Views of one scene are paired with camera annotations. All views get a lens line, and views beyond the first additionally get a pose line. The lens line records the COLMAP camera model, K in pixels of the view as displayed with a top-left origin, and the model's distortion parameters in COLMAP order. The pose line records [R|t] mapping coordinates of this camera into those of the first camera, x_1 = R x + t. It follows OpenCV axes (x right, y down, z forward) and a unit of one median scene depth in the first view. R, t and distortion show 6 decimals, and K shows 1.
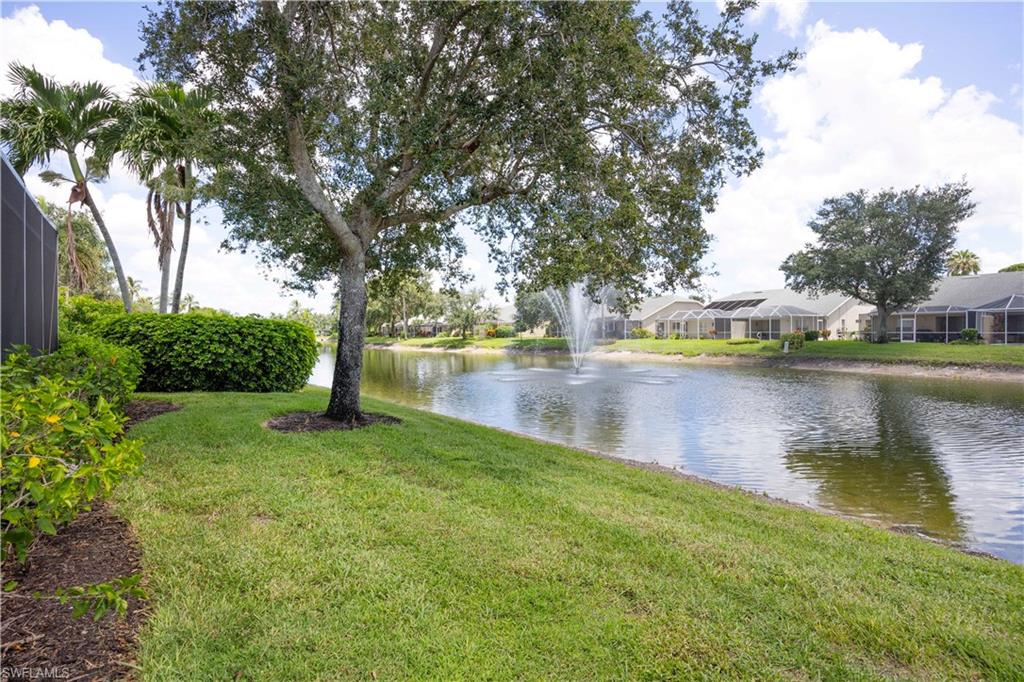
lens RADIAL K [[1064.8, 0, 512.0], [0, 1064.8, 341.0], [0, 0, 1]] dist [0.002729, 0.000988]
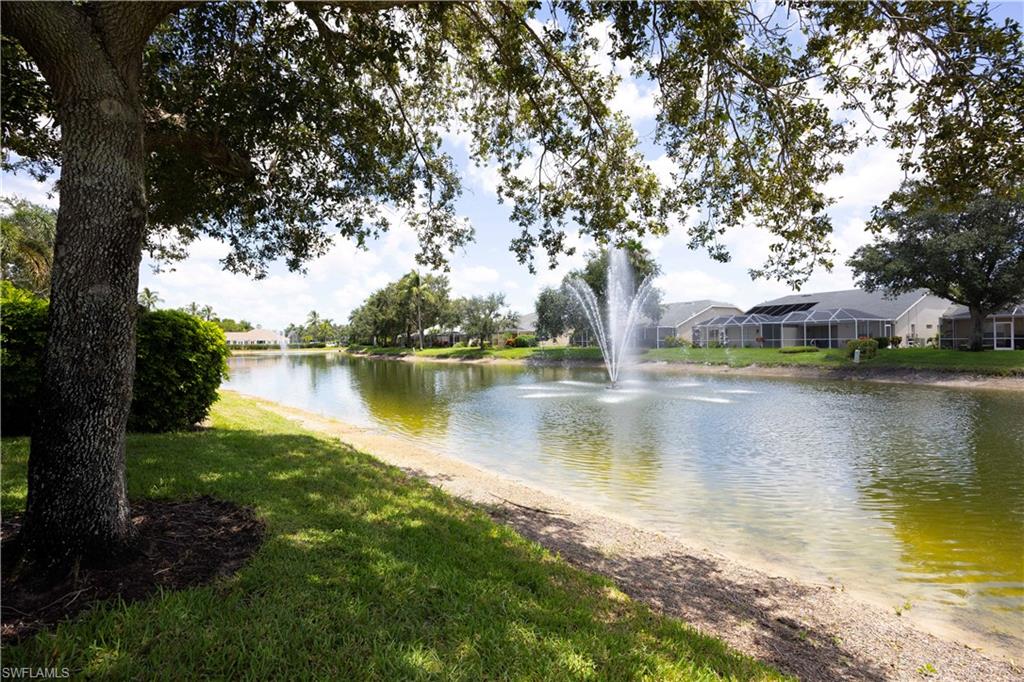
lens RADIAL K [[1064.8, 0, 512.0], [0, 1064.8, 341.0], [0, 0, 1]] dist [0.002729, 0.000988]
pose [[0.999814, -0.003150, -0.019048, -0.001233], [0.002960, 0.999946, -0.009970, 0.001105], [0.019078, 0.009912, 0.999769, 0.122223]]
